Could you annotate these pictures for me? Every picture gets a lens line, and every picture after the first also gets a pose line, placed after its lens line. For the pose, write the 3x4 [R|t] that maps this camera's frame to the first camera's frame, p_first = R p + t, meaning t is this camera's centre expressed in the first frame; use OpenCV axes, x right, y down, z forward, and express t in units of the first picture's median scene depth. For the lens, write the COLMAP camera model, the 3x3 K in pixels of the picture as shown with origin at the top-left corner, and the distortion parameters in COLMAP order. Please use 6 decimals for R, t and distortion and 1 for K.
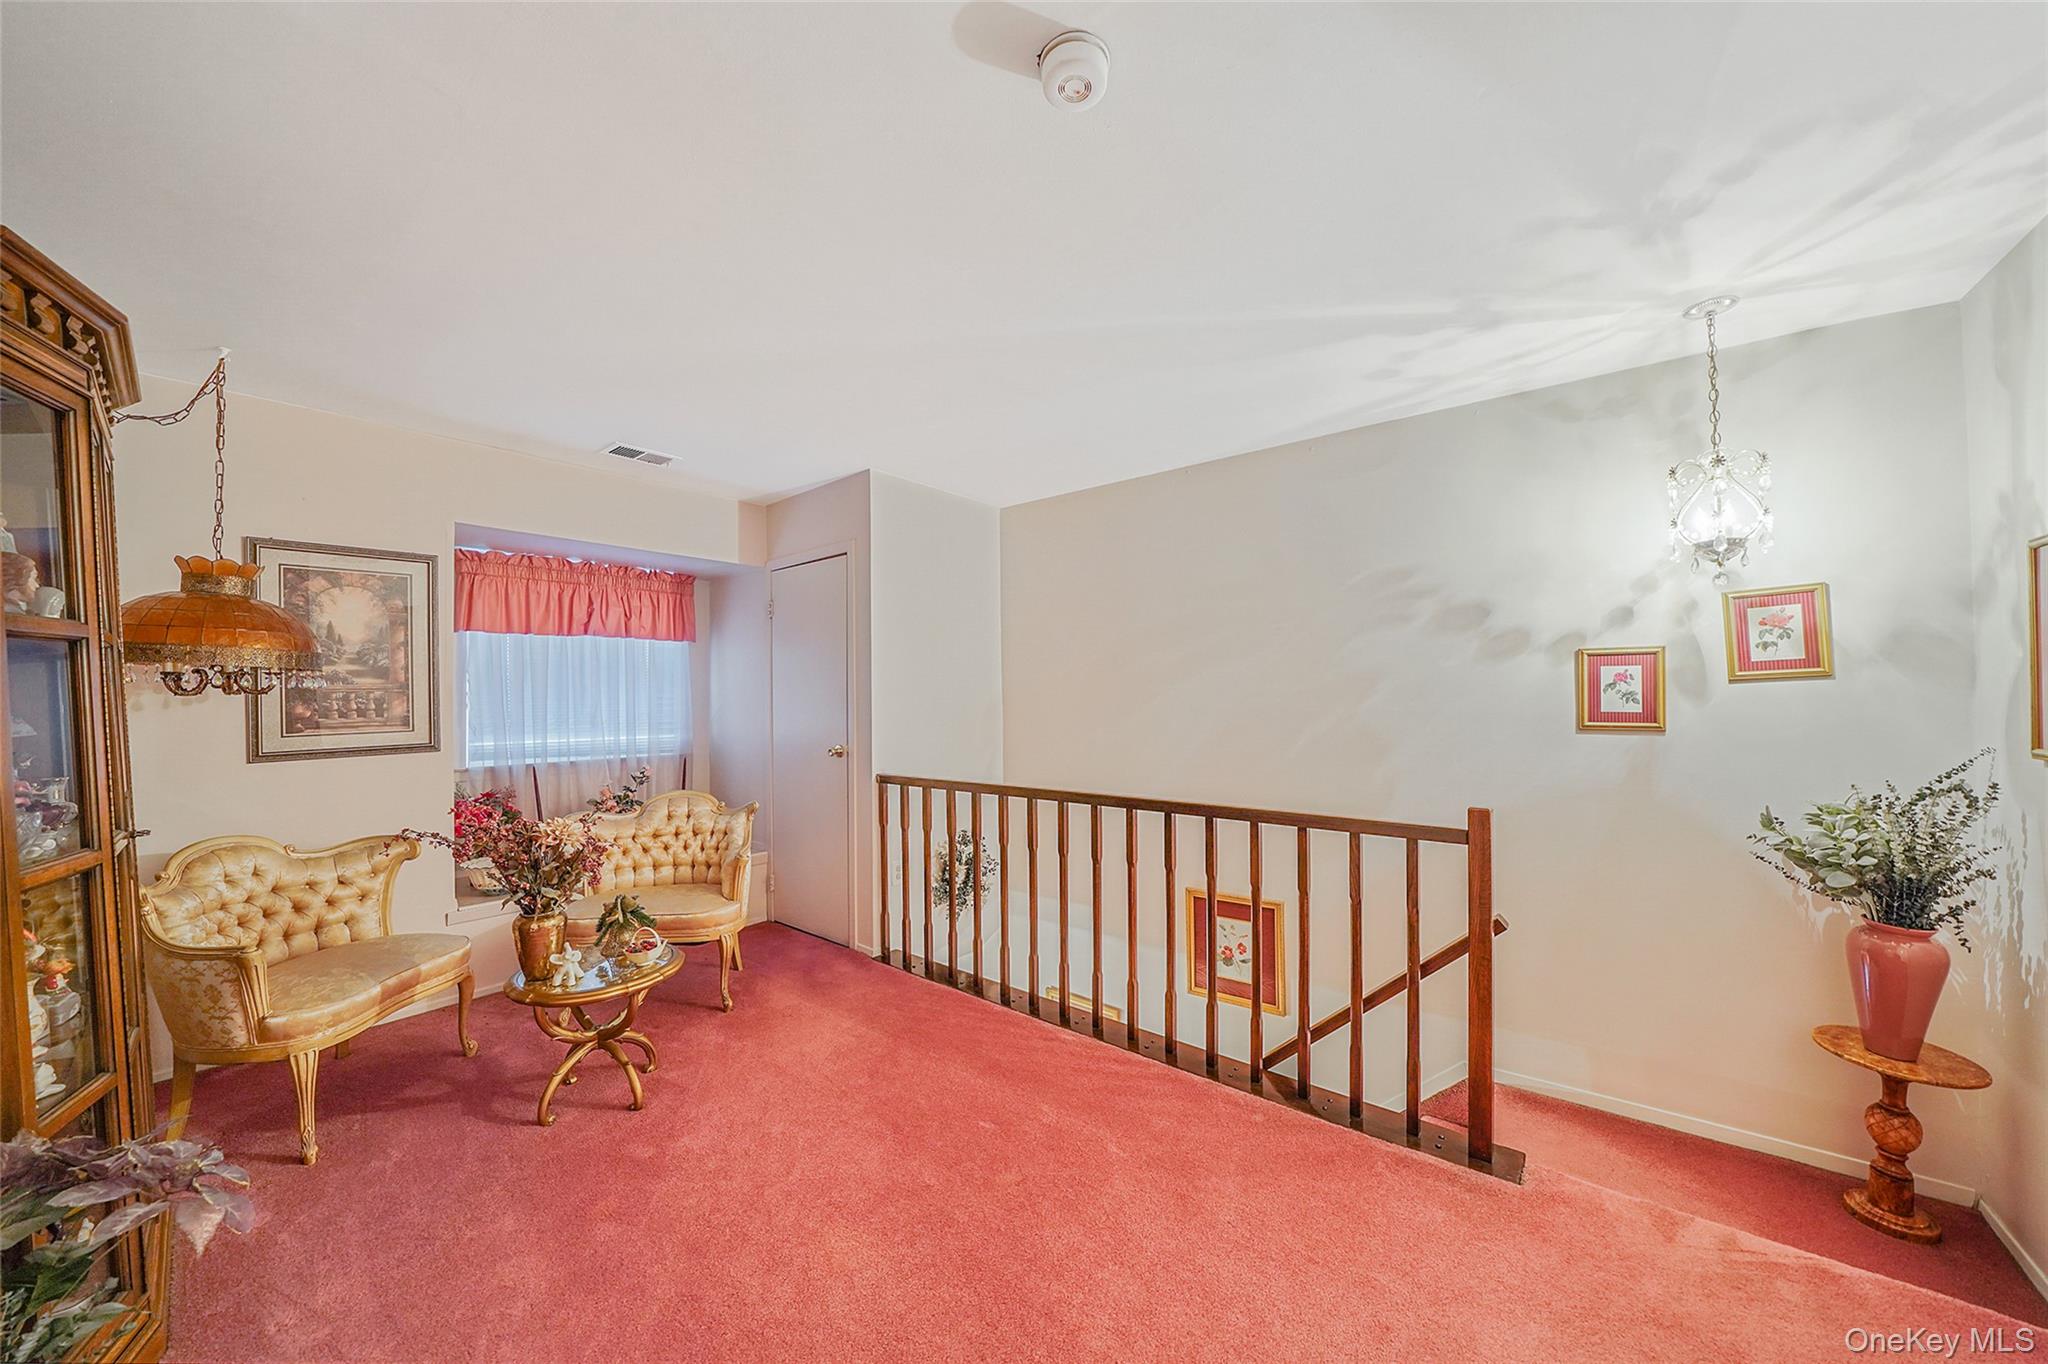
lens RADIAL K [[709.2, 0, 1017.8], [0, 709.2, 688.6], [0, 0, 1]] dist [-0.025061, -0.000174]
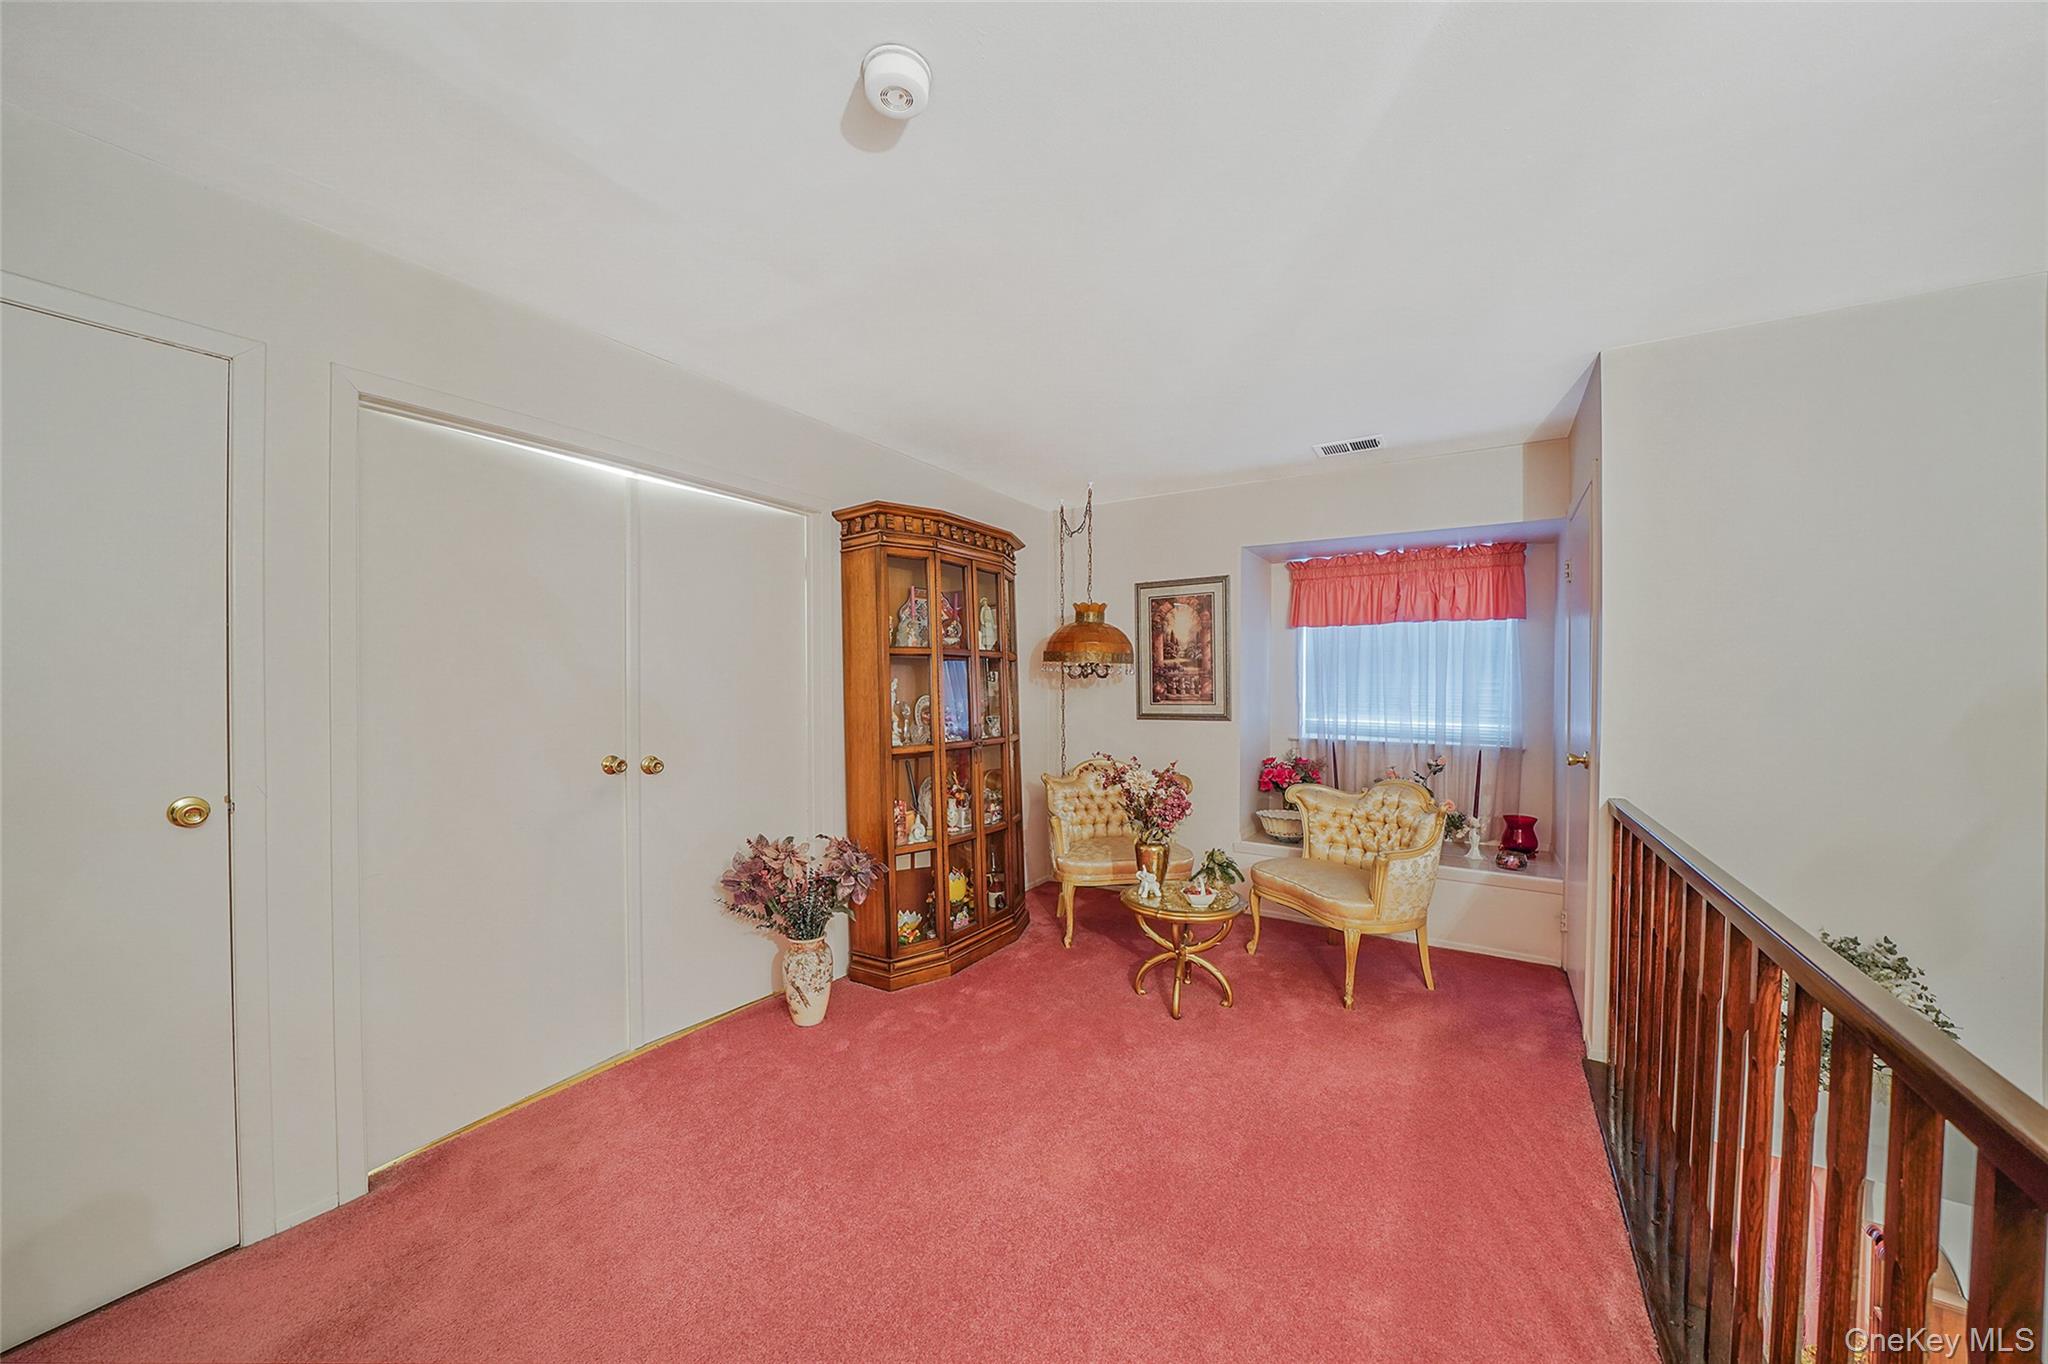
lens RADIAL K [[709.2, 0, 1017.8], [0, 709.2, 688.6], [0, 0, 1]] dist [-0.025061, -0.000174]
pose [[0.126224, 0.017947, -0.991839, 0.433163], [0.004935, 0.999813, 0.018719, 0.000320], [0.991990, -0.007257, 0.126112, 0.389589]]
